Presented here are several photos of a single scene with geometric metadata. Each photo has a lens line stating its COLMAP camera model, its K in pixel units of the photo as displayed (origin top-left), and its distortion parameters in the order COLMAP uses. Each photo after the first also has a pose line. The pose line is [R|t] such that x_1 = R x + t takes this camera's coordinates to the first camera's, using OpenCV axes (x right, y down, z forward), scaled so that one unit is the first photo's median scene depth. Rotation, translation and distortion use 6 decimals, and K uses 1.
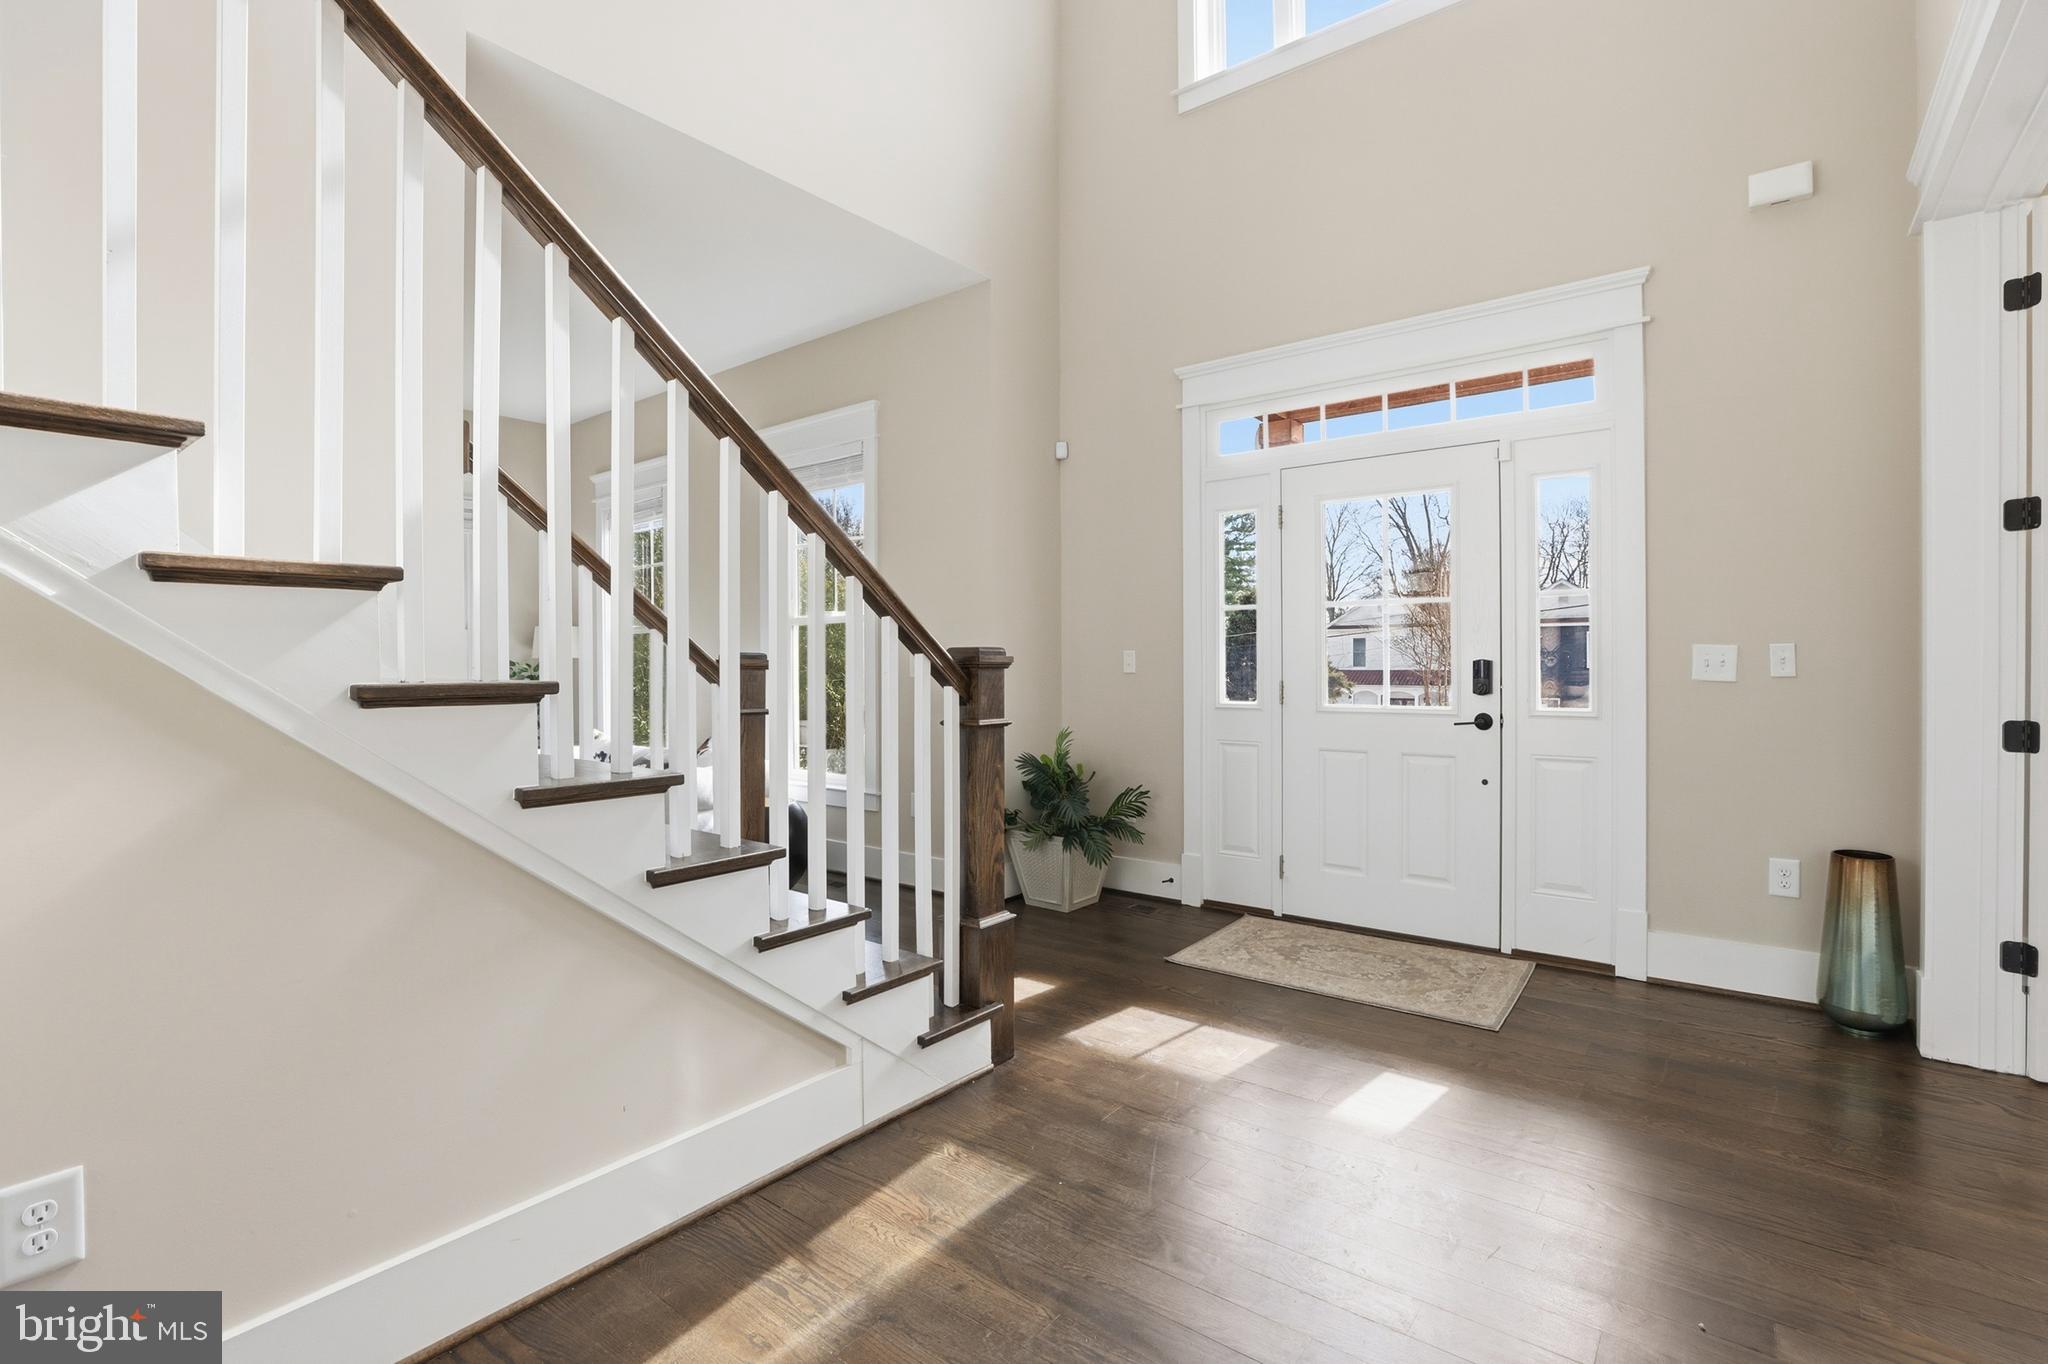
lens RADIAL K [[944.8, 0, 1014.1], [0, 944.8, 675.3], [0, 0, 1]] dist [-0.025261, 0.000456]
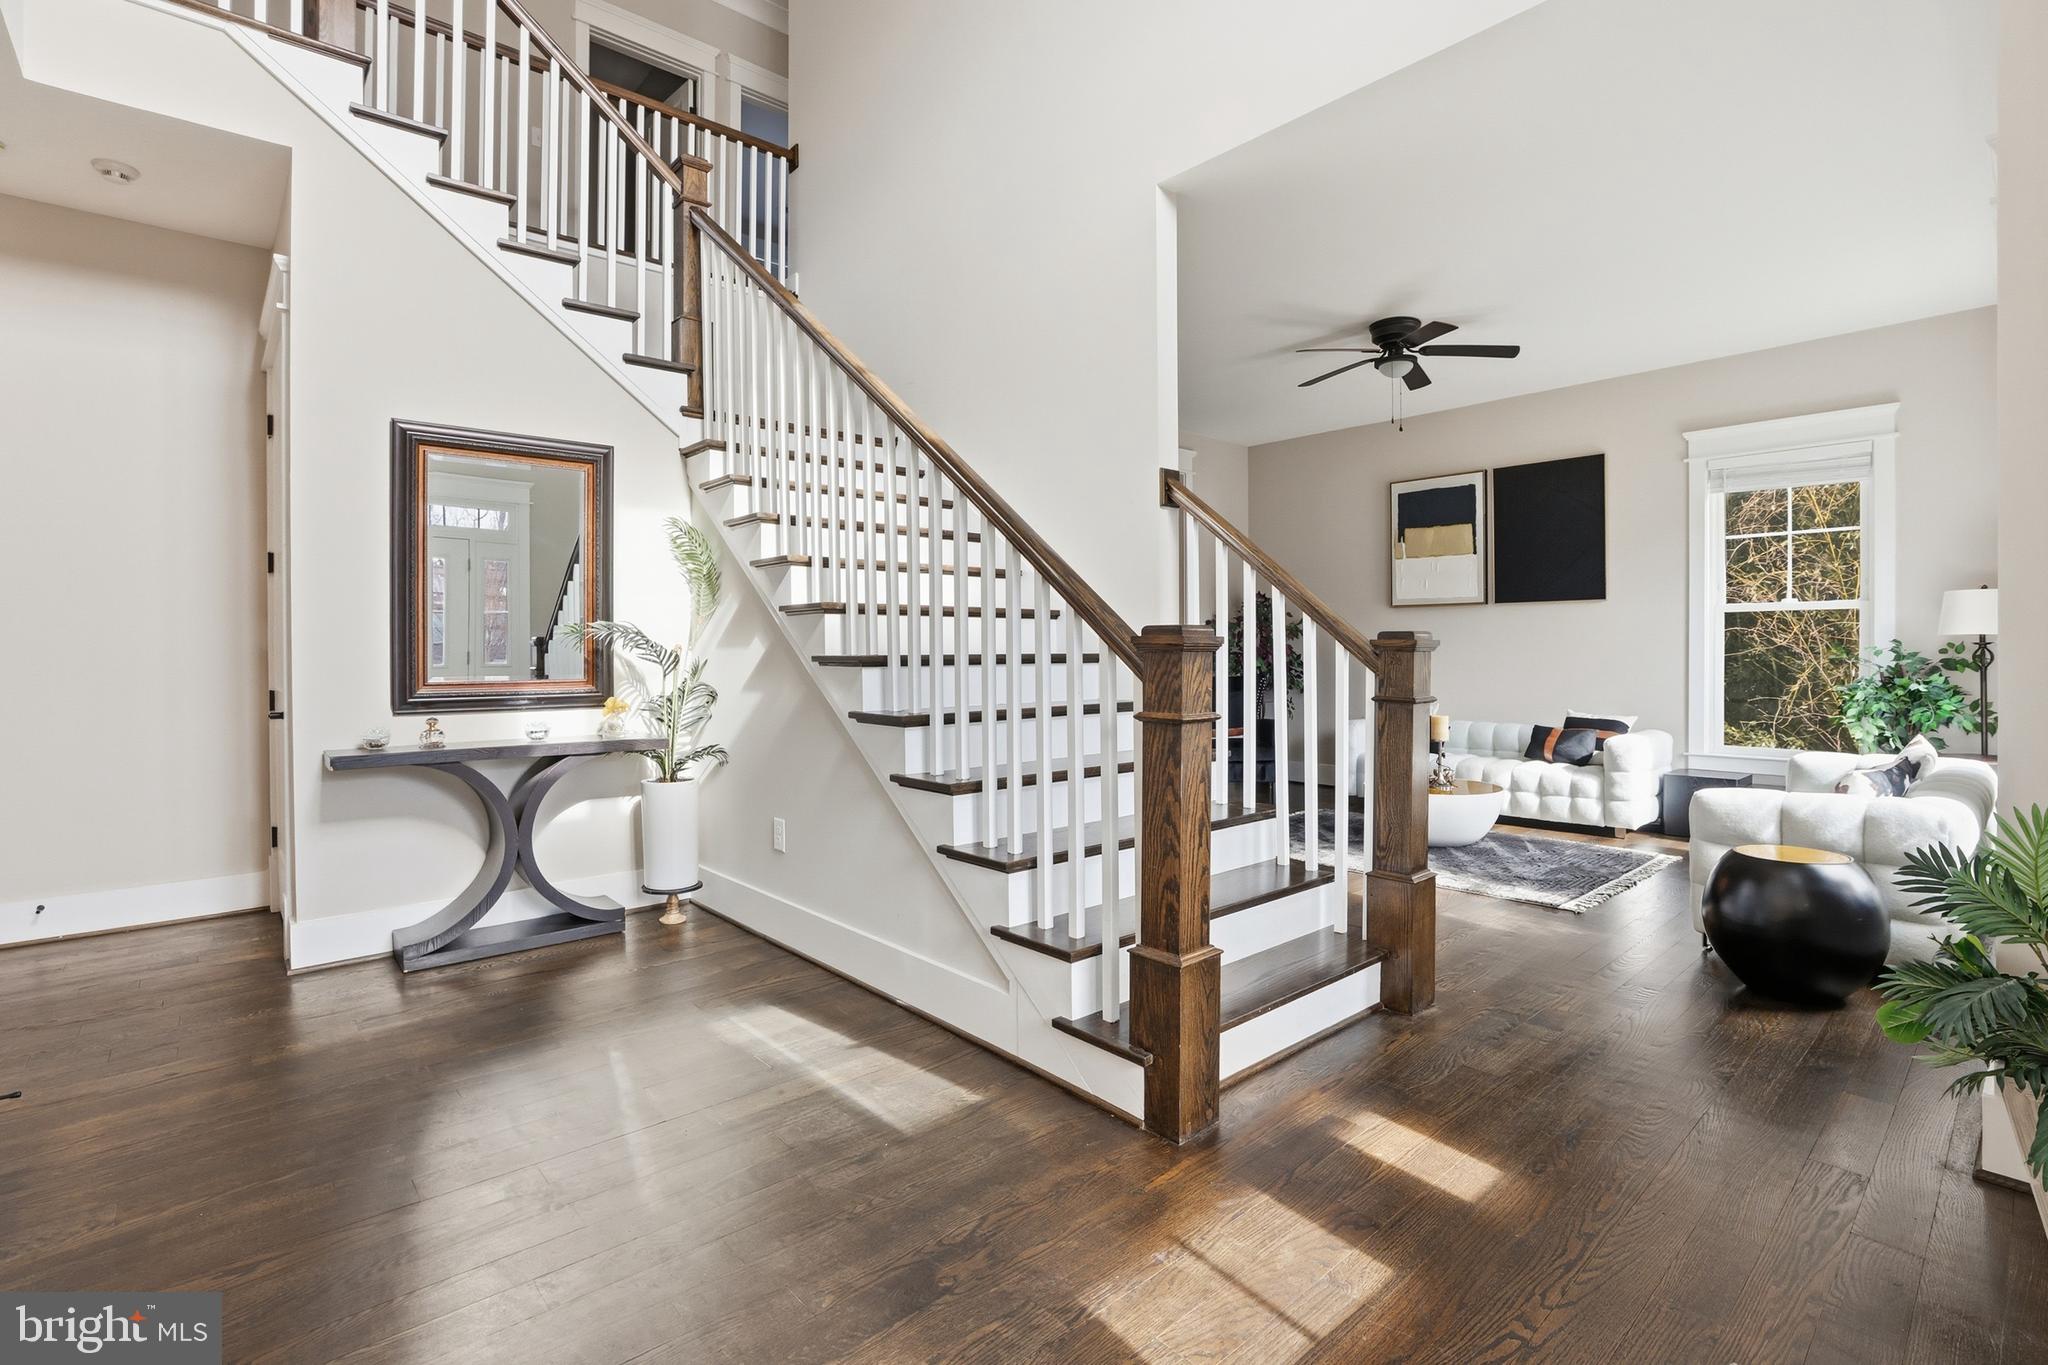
lens RADIAL K [[944.8, 0, 1014.1], [0, 944.8, 675.8], [0, 0, 1]] dist [-0.025261, 0.000456]
pose [[-0.184070, 0.029685, -0.982465, 0.927795], [-0.001758, 0.999532, 0.030530, -0.010585], [0.982912, 0.007347, -0.183932, 1.193554]]
